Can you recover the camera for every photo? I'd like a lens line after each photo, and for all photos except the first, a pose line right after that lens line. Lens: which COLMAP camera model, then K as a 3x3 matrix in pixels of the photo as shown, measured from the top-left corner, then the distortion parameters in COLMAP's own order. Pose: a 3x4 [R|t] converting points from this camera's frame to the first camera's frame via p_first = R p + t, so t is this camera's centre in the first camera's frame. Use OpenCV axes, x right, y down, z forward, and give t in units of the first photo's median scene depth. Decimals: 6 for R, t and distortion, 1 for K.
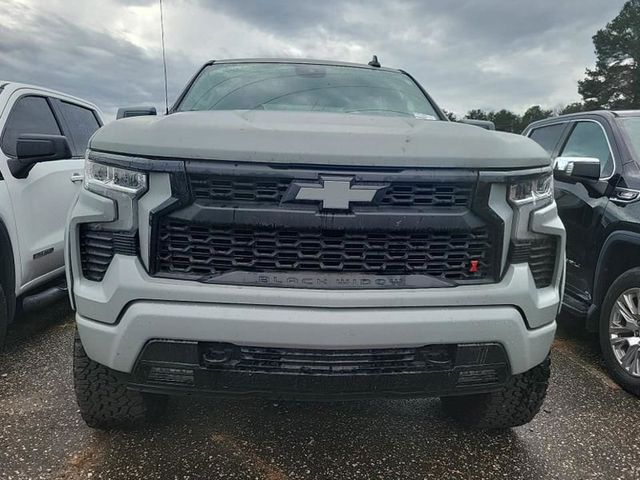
lens RADIAL K [[483.8, 0, 320.0], [0, 483.8, 240.0], [0, 0, 1]] dist [0.027055, 0.000832]
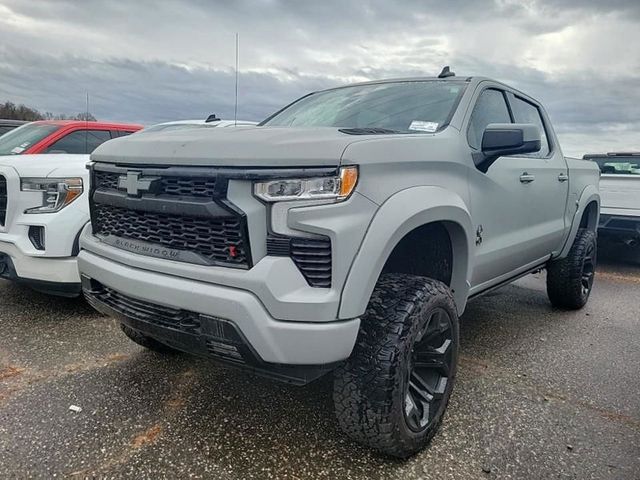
lens RADIAL K [[483.8, 0, 320.0], [0, 483.8, 240.0], [0, 0, 1]] dist [0.027055, 0.000832]
pose [[0.754270, 0.086303, -0.650868, 1.258542], [-0.122008, 0.992481, -0.009792, 0.012603], [0.645129, 0.086796, 0.759128, 0.274432]]
